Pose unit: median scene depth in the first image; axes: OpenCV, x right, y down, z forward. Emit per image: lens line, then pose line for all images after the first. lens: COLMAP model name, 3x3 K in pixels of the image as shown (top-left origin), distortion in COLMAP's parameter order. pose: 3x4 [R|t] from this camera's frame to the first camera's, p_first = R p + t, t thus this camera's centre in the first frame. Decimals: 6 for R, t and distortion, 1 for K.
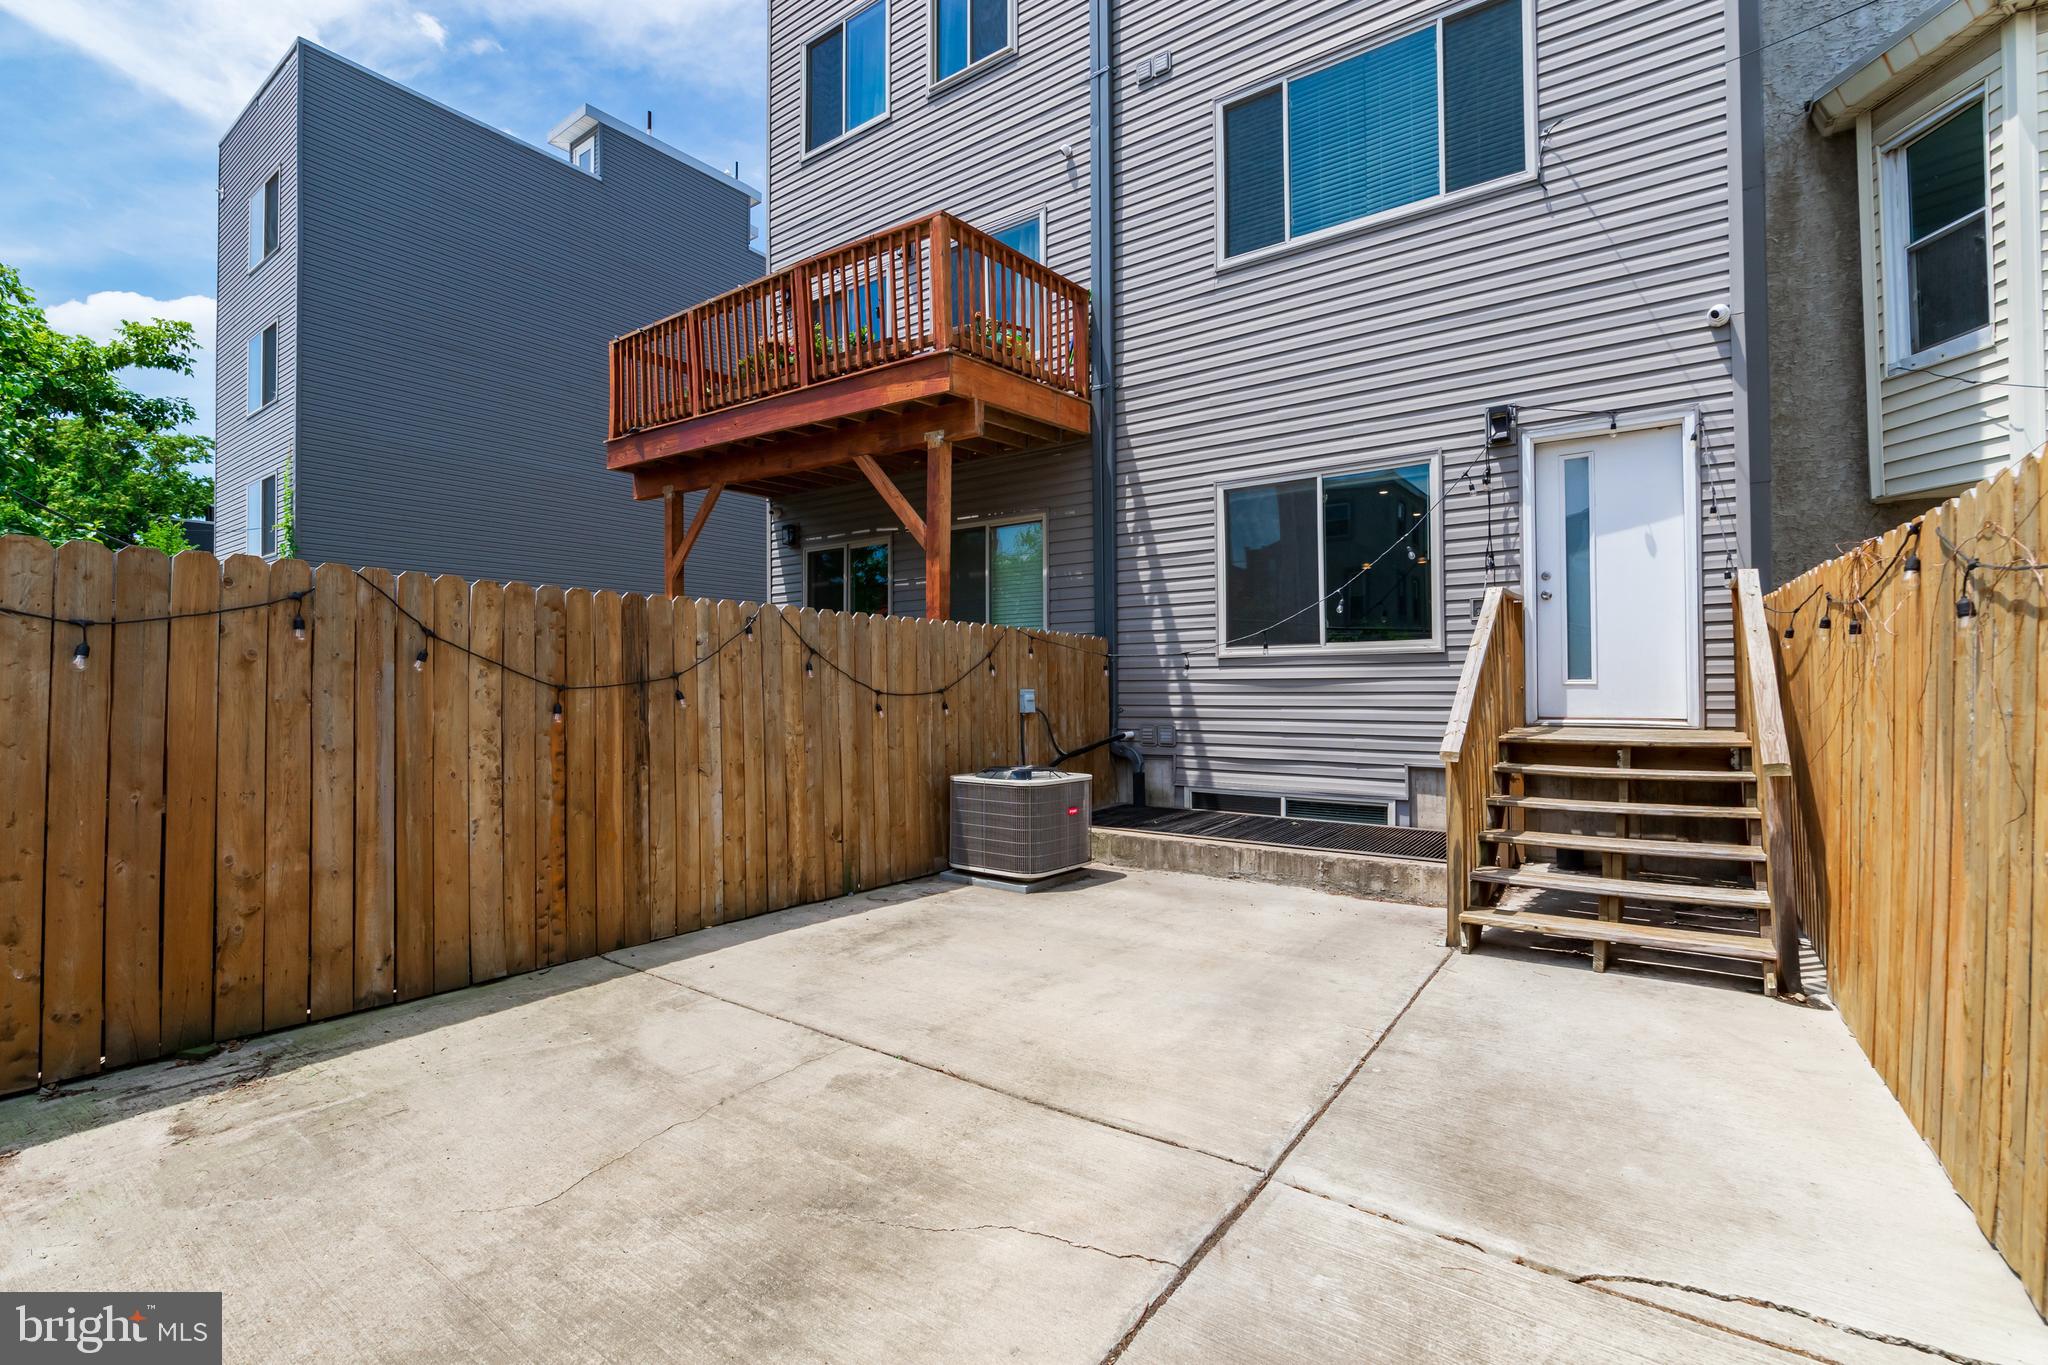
lens RADIAL K [[904.1, 0, 1027.4], [0, 904.1, 686.1], [0, 0, 1]] dist [-0.017182, 0.003459]
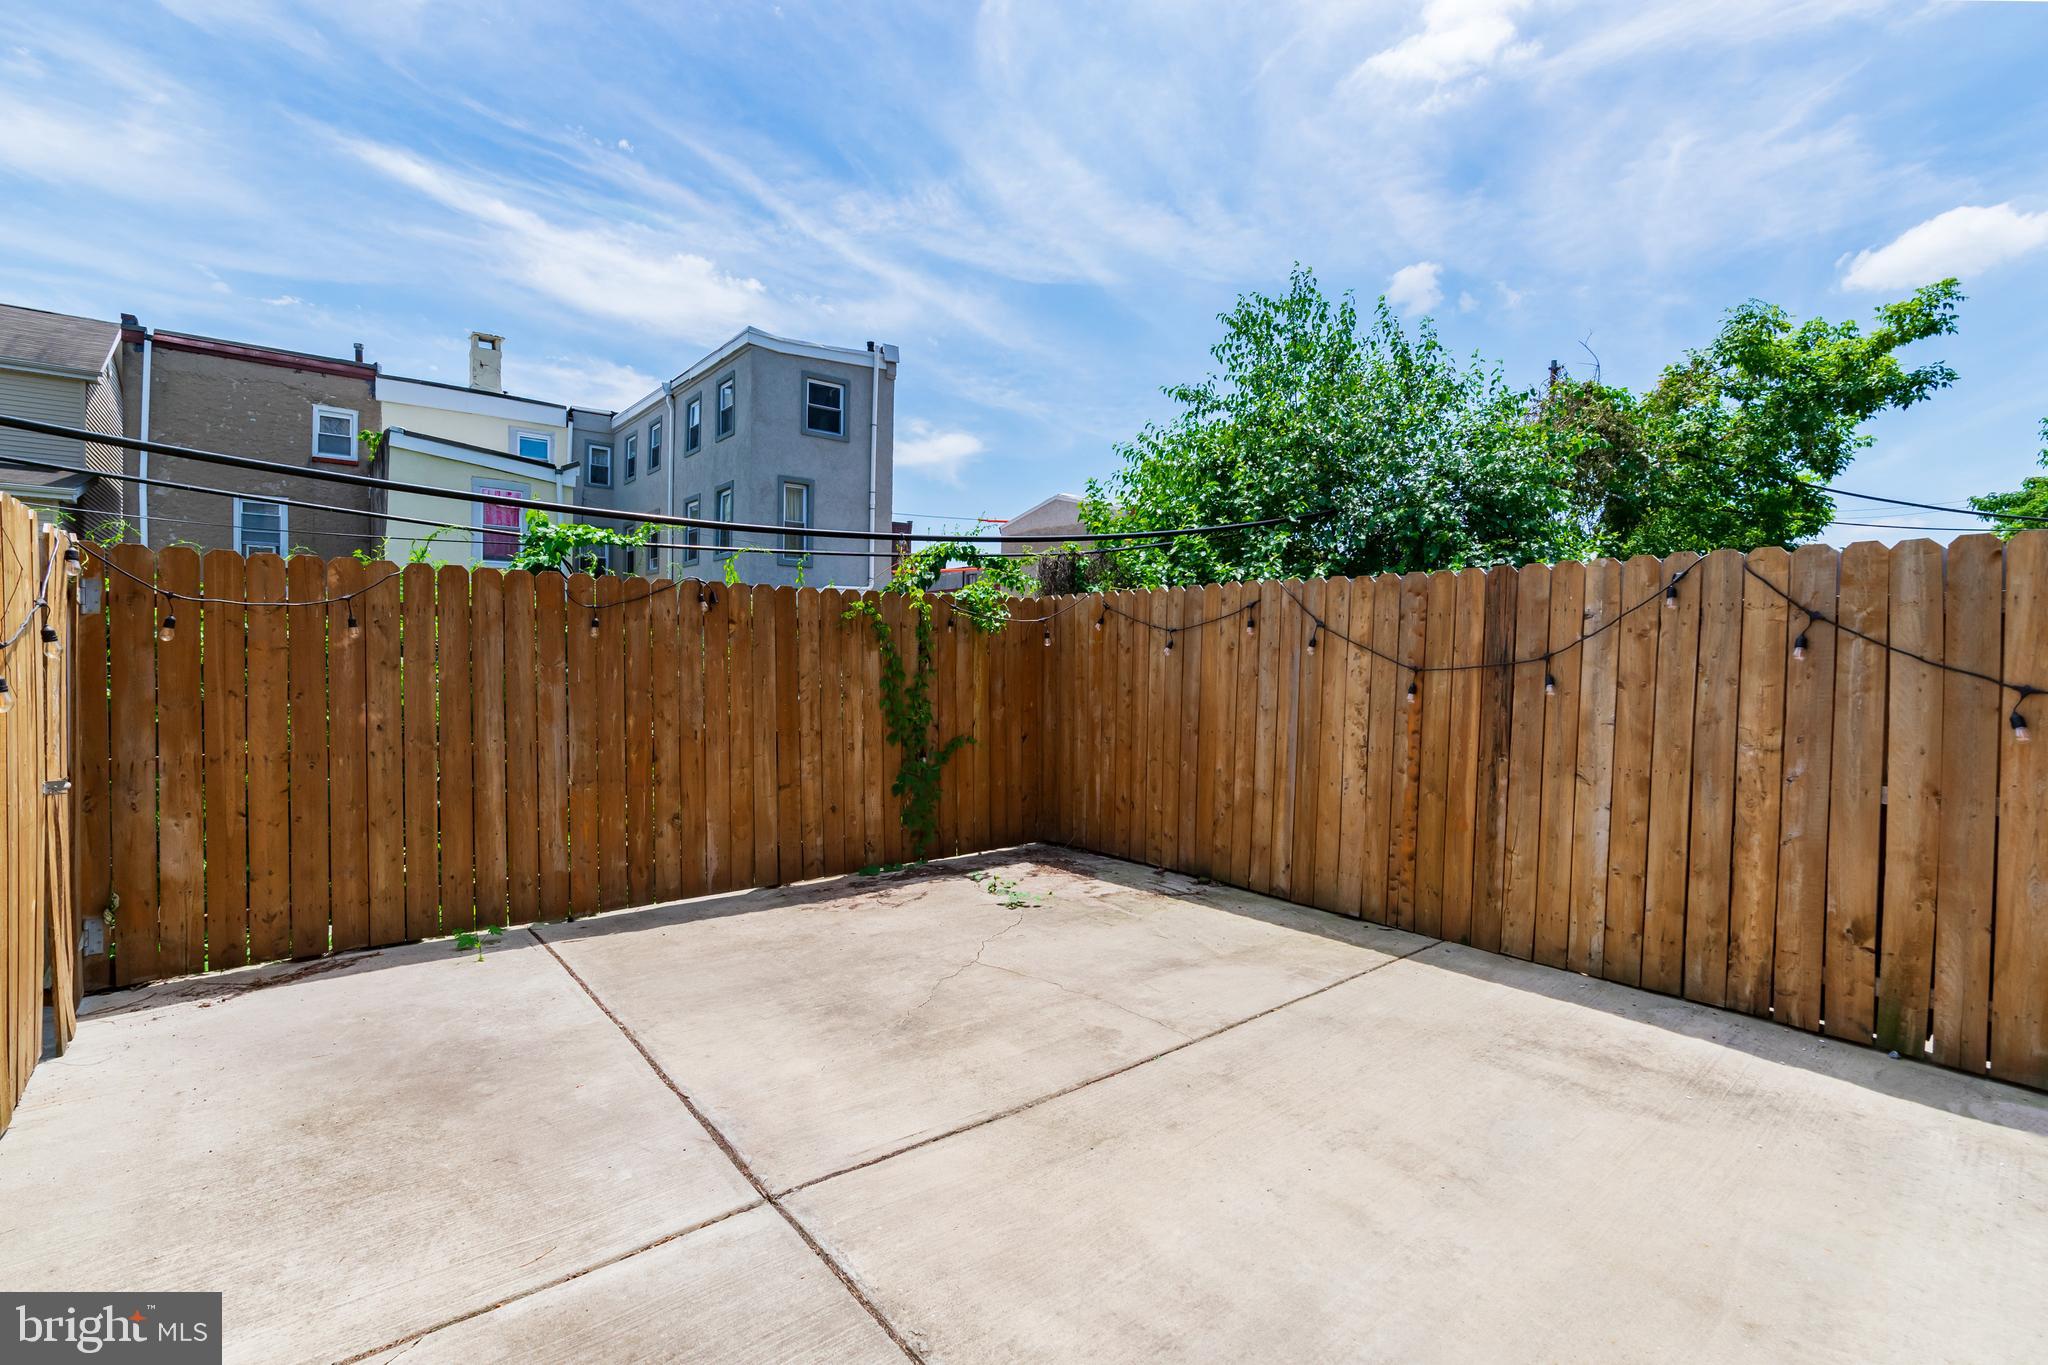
lens RADIAL K [[904.1, 0, 1027.4], [0, 904.1, 686.1], [0, 0, 1]] dist [-0.017182, 0.003459]
pose [[-0.252072, 0.031842, -0.967184, 0.593035], [-0.006290, 0.999383, 0.034542, -0.011539], [0.967688, 0.014791, -0.251716, 0.811066]]
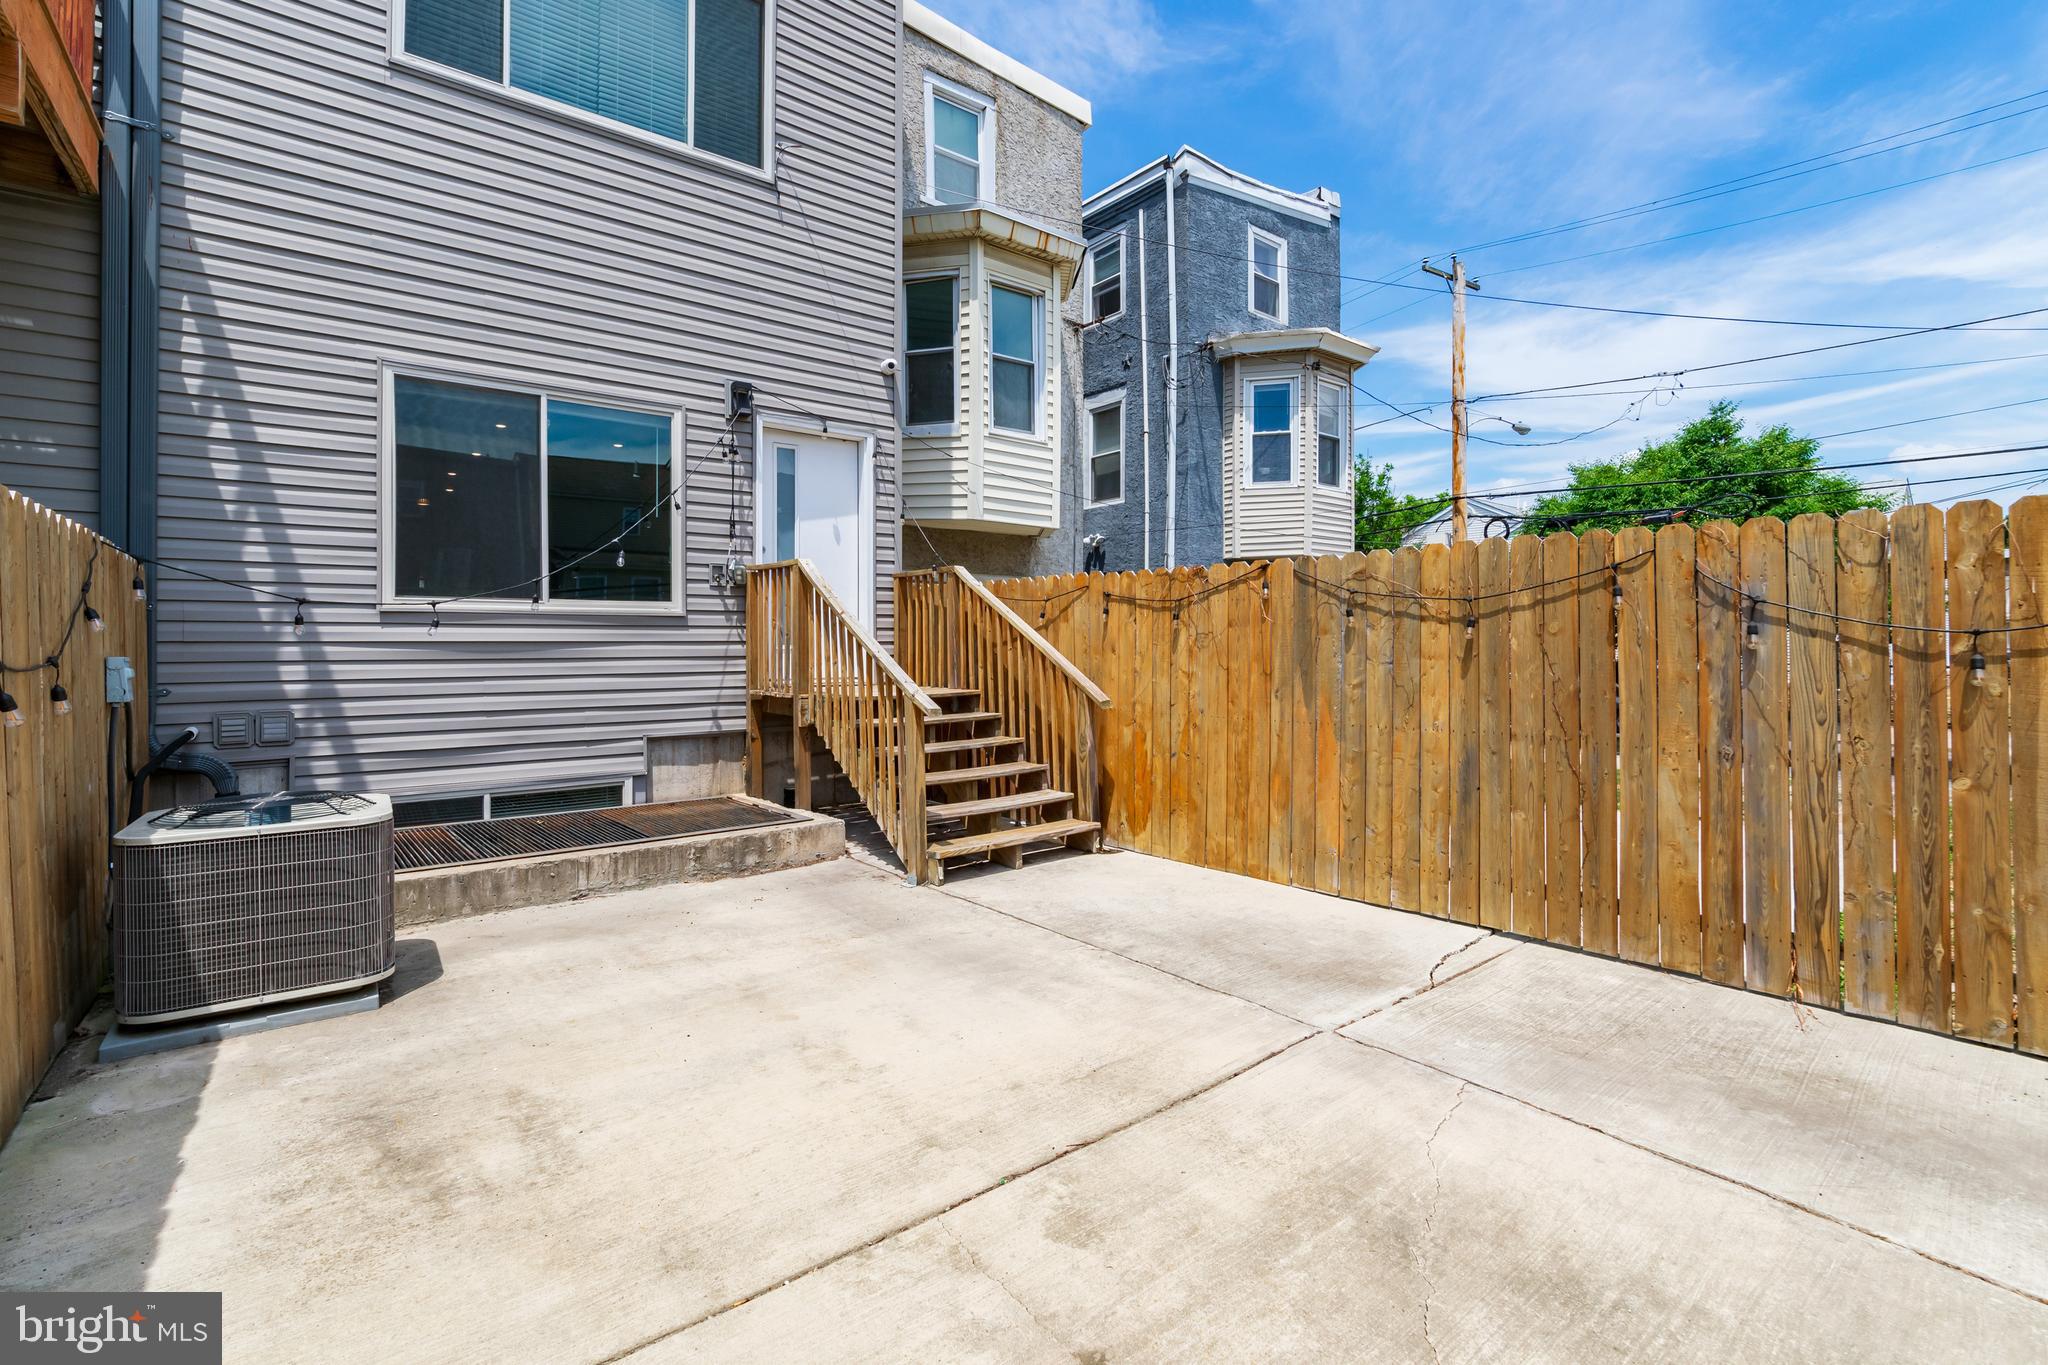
lens RADIAL K [[922.1, 0, 1028.7], [0, 922.1, 651.2], [0, 0, 1]] dist [-0.012967, -0.000057]
pose [[0.259293, -0.000252, 0.965799, -0.607245], [0.001015, 0.999999, -0.000012, 0.000905], [-0.965798, 0.000983, 0.259294, 0.586028]]
